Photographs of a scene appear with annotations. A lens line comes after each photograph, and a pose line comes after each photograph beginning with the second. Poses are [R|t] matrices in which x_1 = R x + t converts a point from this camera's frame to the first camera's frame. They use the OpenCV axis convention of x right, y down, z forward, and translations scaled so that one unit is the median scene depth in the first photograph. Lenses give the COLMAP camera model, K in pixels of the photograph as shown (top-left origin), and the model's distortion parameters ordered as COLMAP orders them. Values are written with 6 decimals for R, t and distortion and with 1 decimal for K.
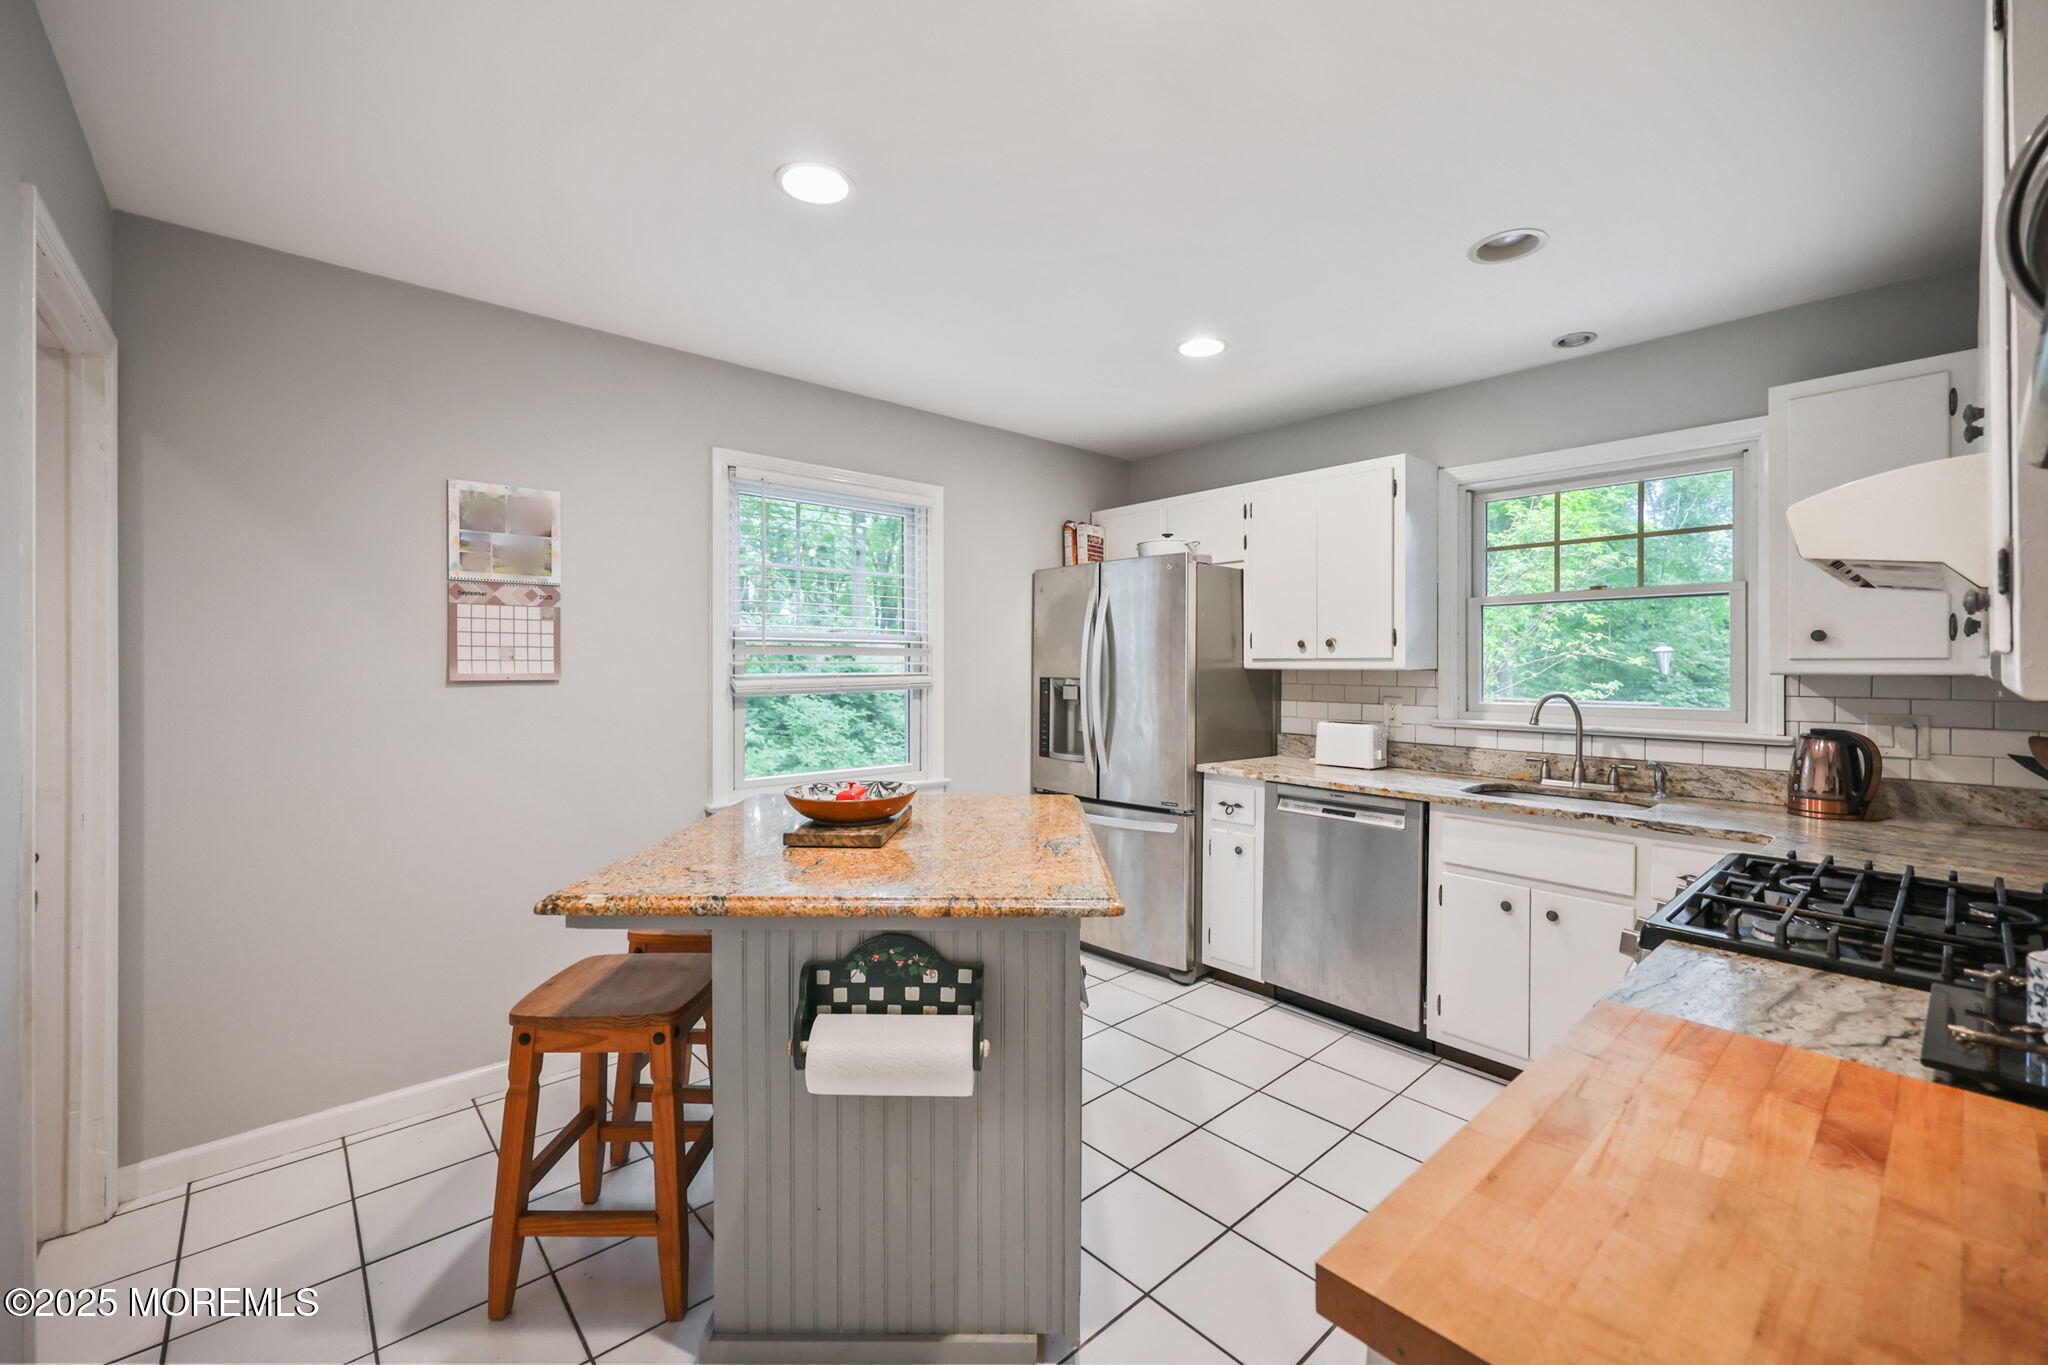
lens RADIAL K [[827.9, 0, 1022.9], [0, 827.9, 677.5], [0, 0, 1]] dist [0.000262, 0.000133]
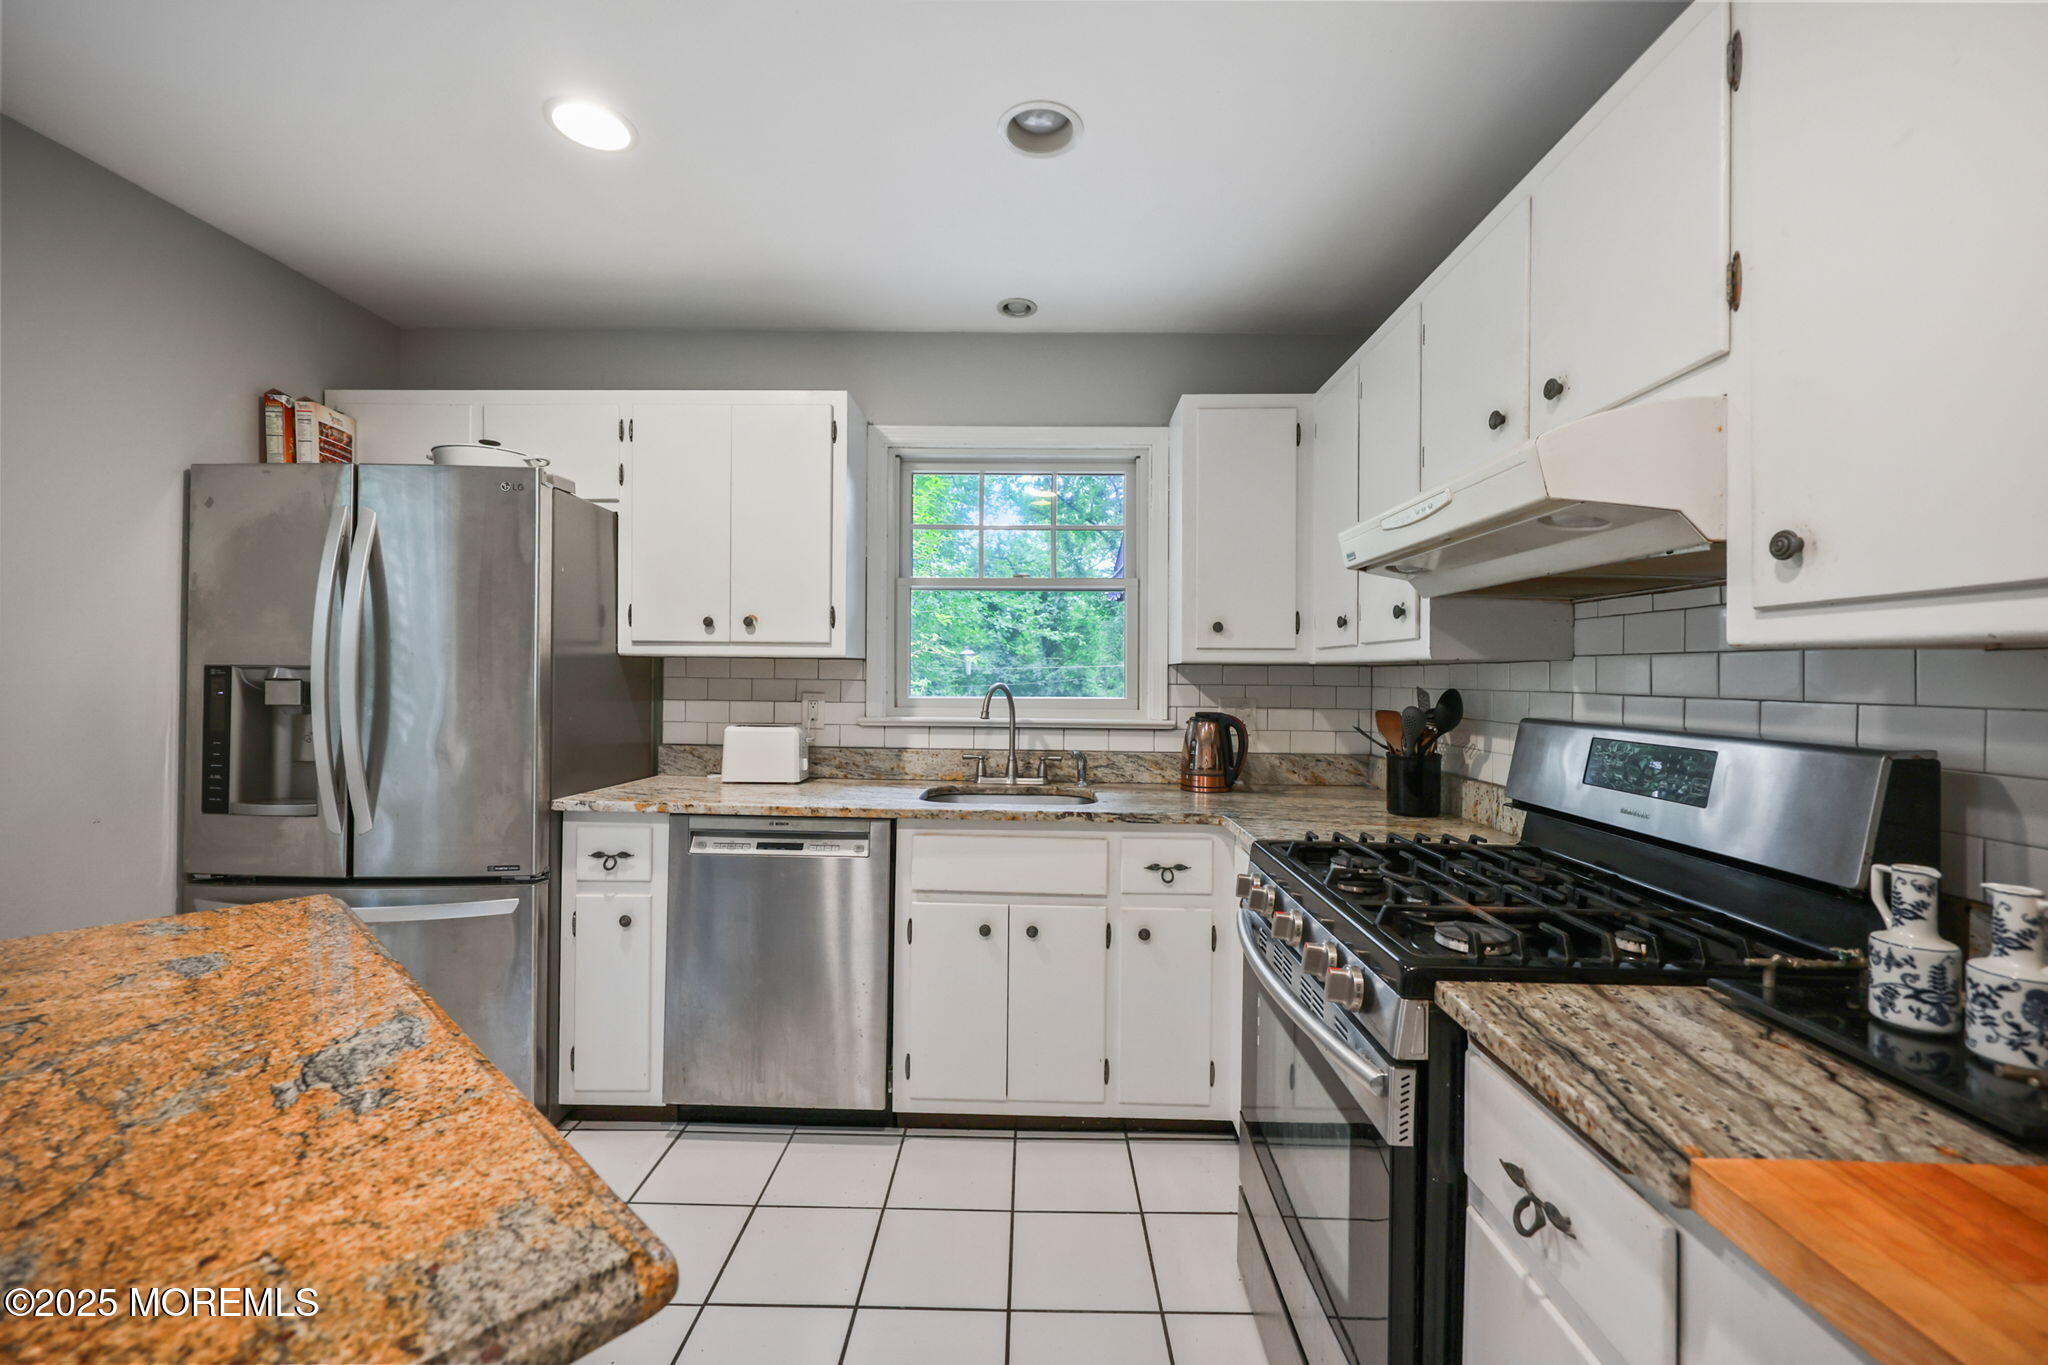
lens RADIAL K [[827.9, 0, 1022.9], [0, 827.9, 677.5], [0, 0, 1]] dist [0.000262, 0.000133]
pose [[0.679051, 0.003316, 0.734084, -0.016573], [0.003295, 0.999966, -0.007565, 0.016995], [-0.734084, 0.007555, 0.679017, 0.314240]]
